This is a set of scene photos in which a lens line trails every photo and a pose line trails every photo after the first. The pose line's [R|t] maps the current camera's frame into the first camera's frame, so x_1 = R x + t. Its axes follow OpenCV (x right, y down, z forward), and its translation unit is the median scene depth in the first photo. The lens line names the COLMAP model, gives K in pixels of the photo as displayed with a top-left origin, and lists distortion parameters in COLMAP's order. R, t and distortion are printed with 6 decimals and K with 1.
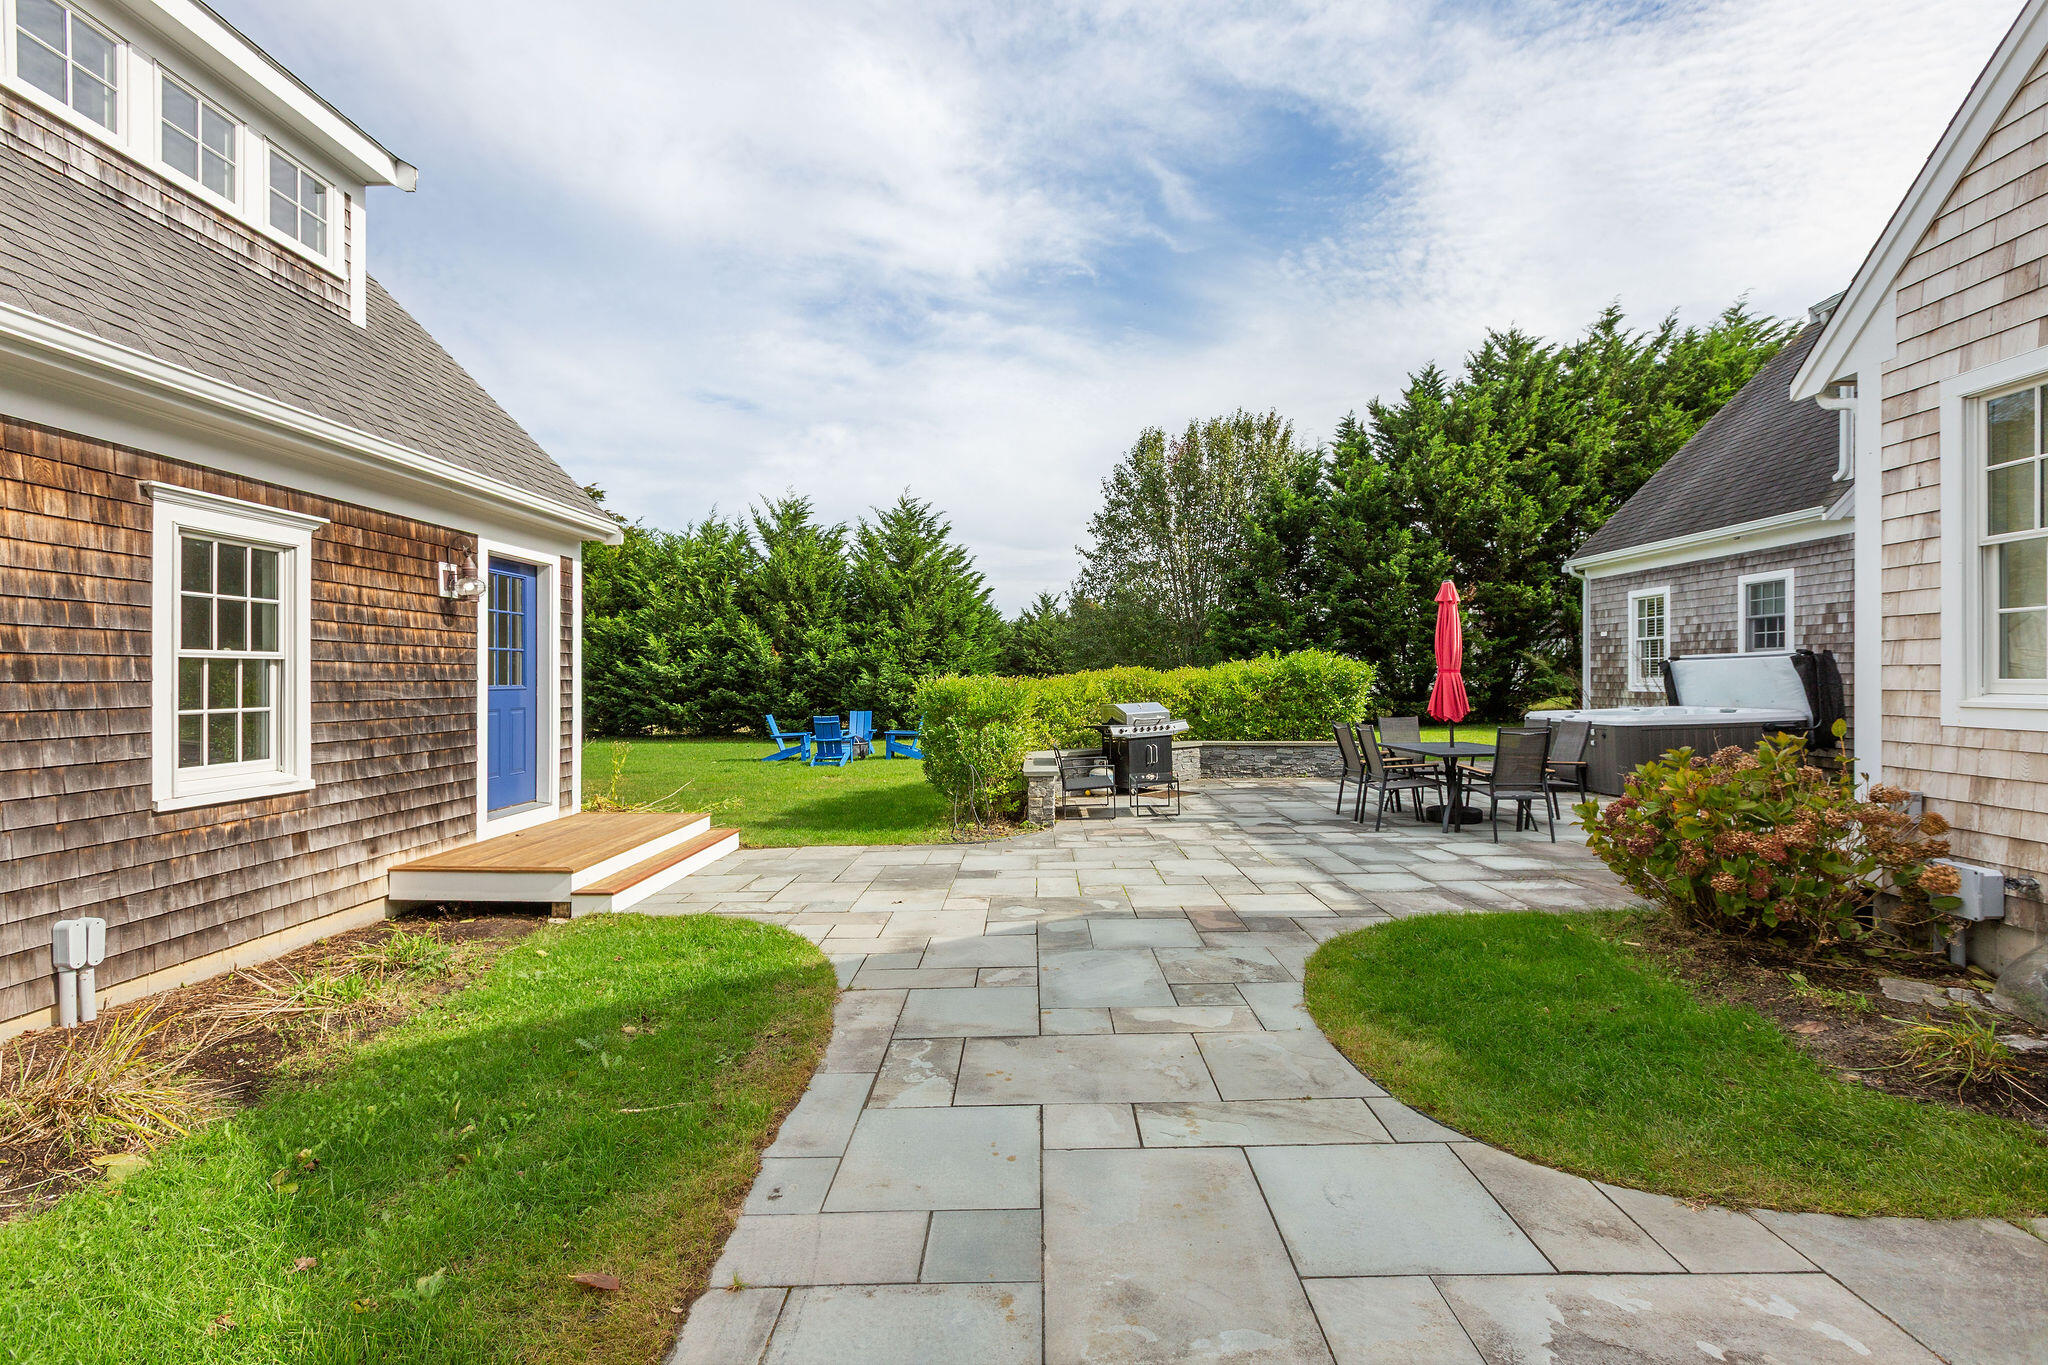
lens RADIAL K [[919.3, 0, 1014.4], [0, 919.3, 677.1], [0, 0, 1]] dist [0.004004, 0.000839]
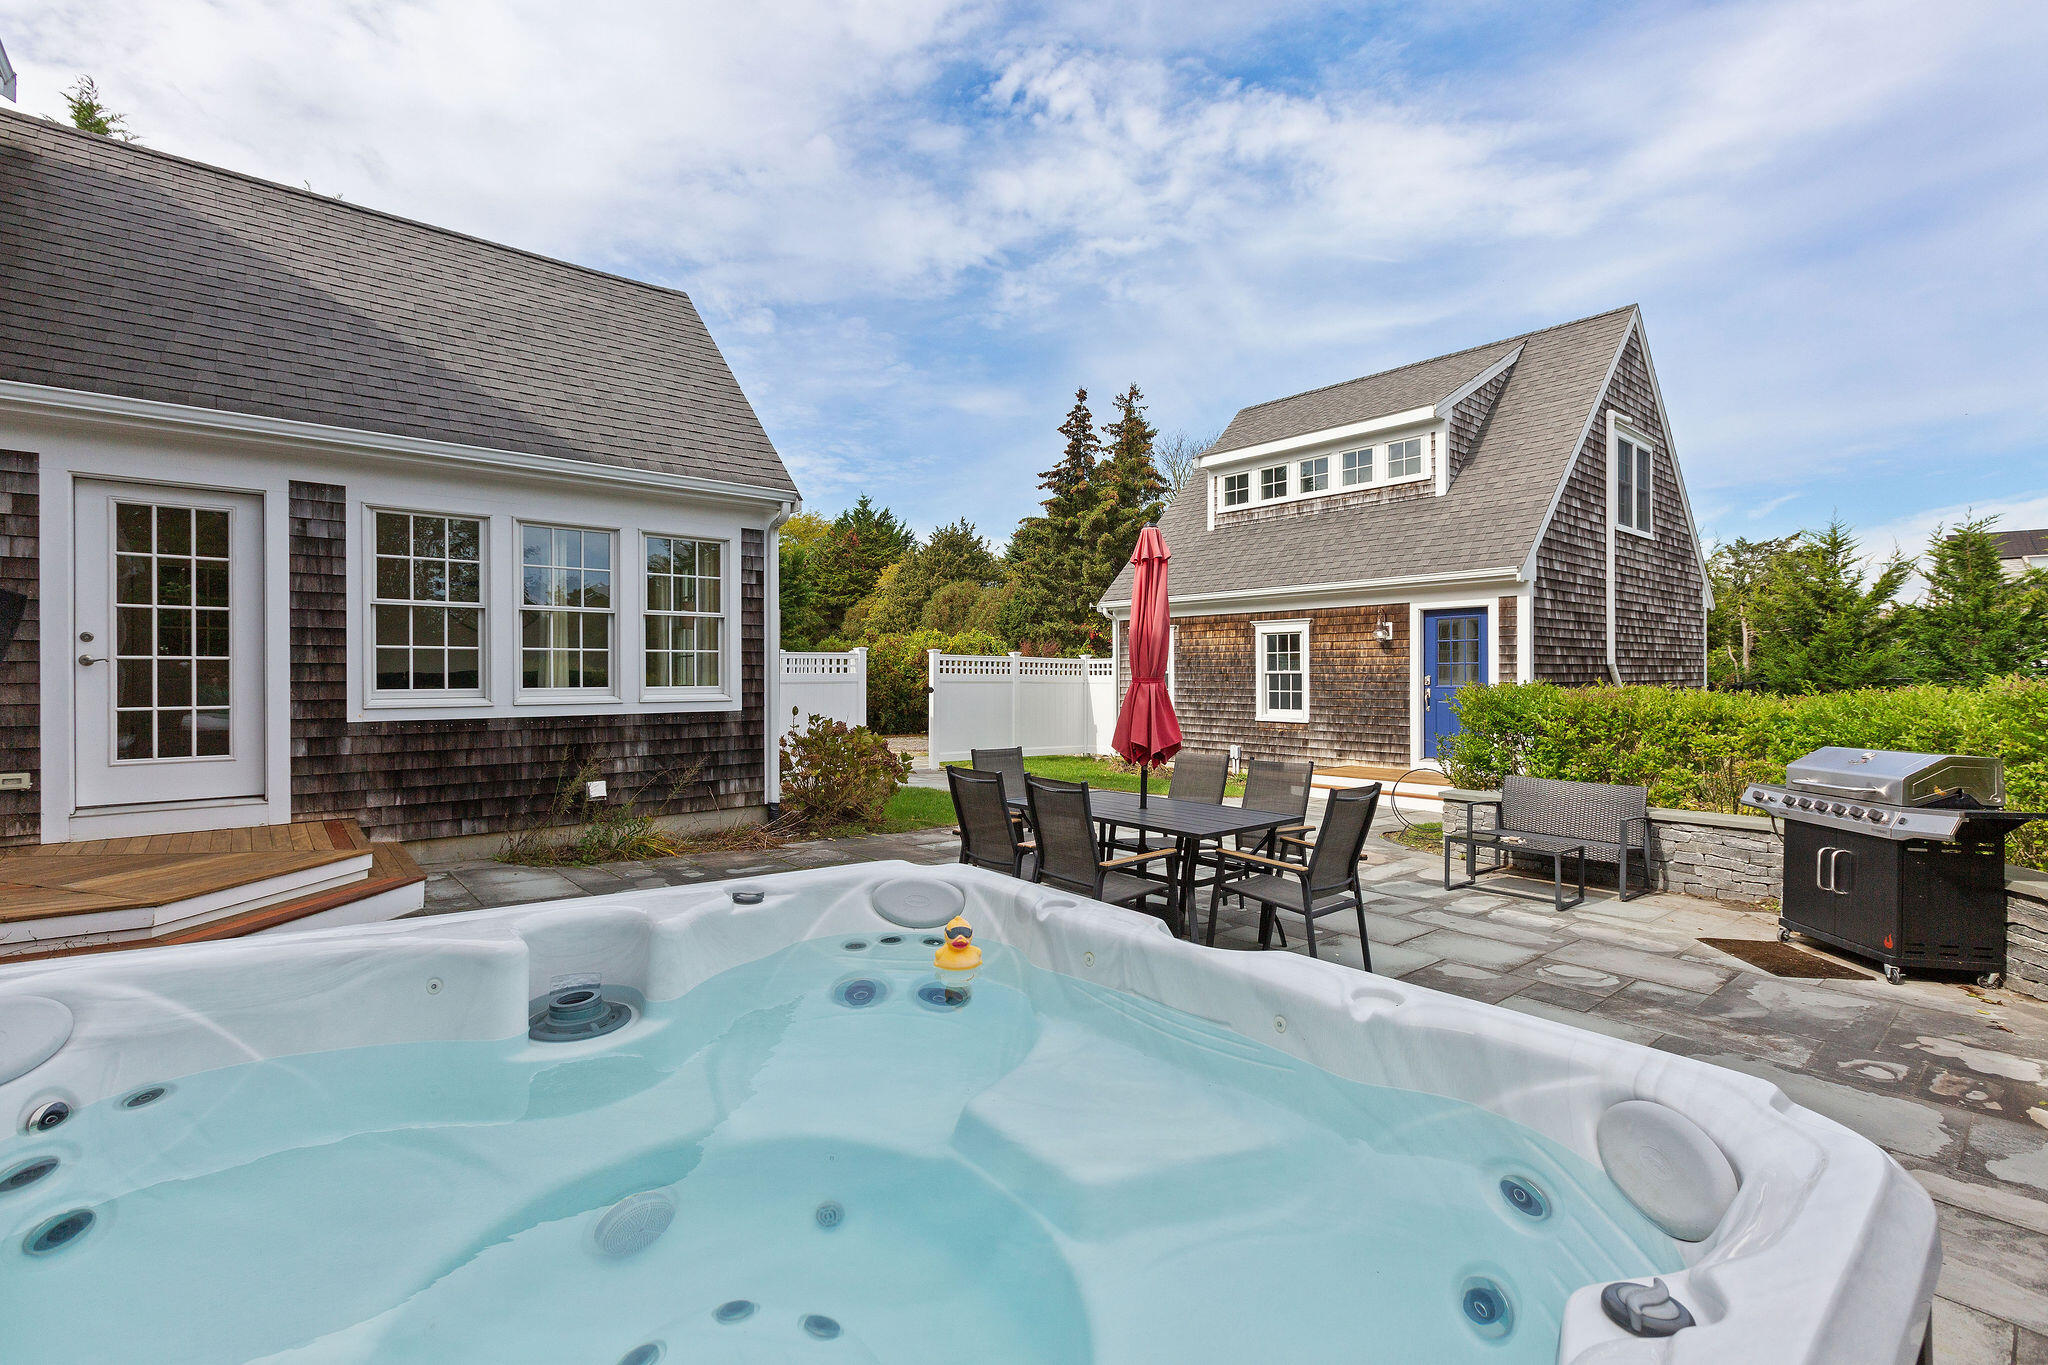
lens RADIAL K [[919.3, 0, 1014.4], [0, 919.3, 677.1], [0, 0, 1]] dist [0.004004, 0.000839]
pose [[-0.742441, 0.002560, -0.669907, 1.557487], [0.002111, 0.999997, 0.001482, -0.013619], [0.669909, -0.000314, -0.742444, 2.323941]]
